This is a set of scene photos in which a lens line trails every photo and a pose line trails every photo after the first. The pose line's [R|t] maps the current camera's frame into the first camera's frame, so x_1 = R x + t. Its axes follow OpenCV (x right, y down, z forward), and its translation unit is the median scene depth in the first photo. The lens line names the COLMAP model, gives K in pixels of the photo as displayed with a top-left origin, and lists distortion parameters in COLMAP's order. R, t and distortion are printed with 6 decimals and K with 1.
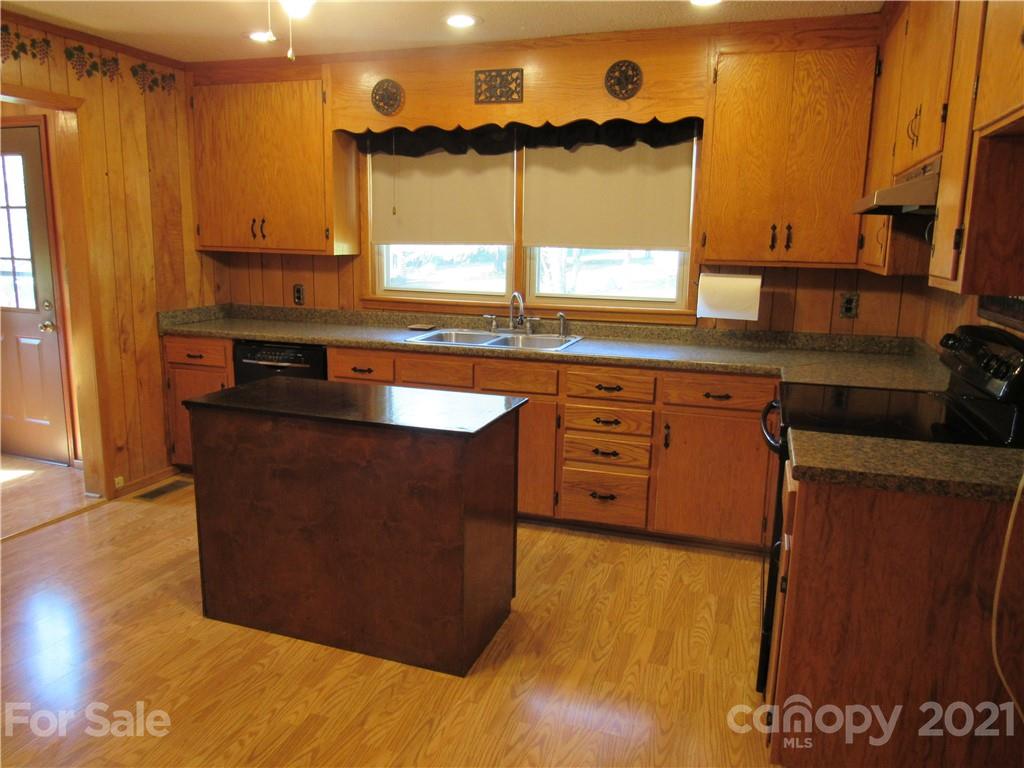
lens RADIAL K [[720.3, 0, 512.0], [0, 720.3, 384.0], [0, 0, 1]] dist [-0.032393, -0.002785]
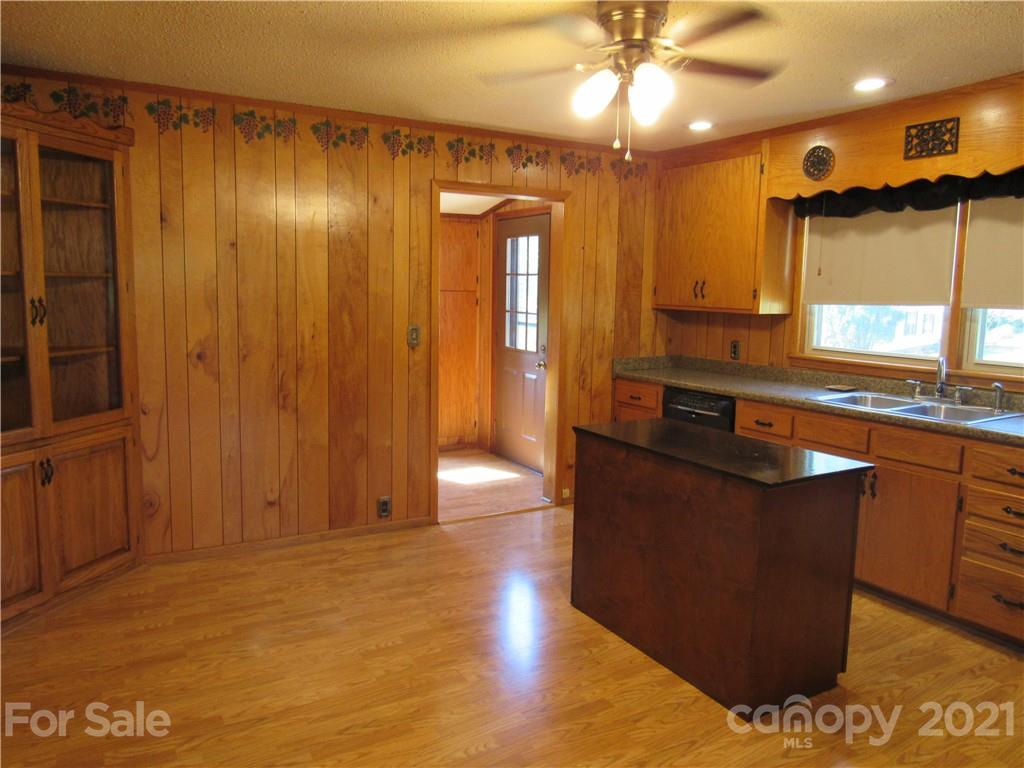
lens RADIAL K [[720.3, 0, 512.0], [0, 720.3, 384.0], [0, 0, 1]] dist [-0.032393, -0.002785]
pose [[0.753278, 0.073349, -0.653599, 0.186048], [-0.125288, 0.991568, -0.033117, 0.003414], [0.645659, 0.106835, 0.756116, -0.024918]]
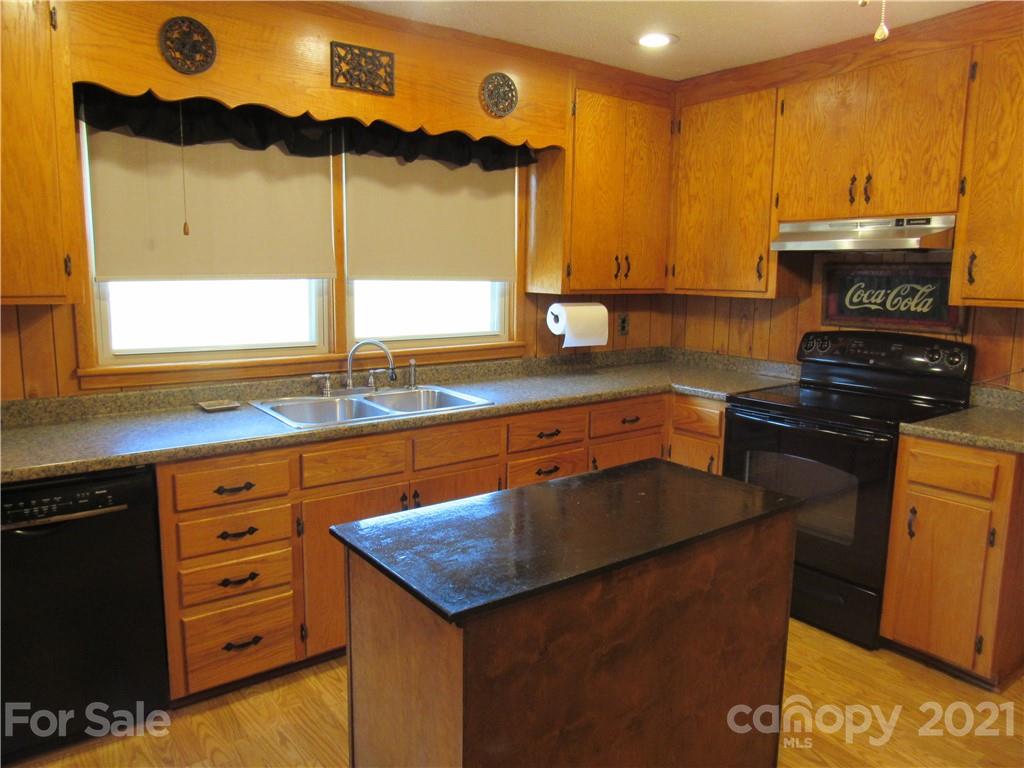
lens RADIAL K [[720.3, 0, 512.0], [0, 720.3, 384.0], [0, 0, 1]] dist [-0.032393, -0.002785]
pose [[0.573101, -0.140142, 0.807413, -0.541039], [0.155096, 0.986011, 0.061054, -0.104972], [-0.804674, 0.090236, 0.586820, 0.433776]]
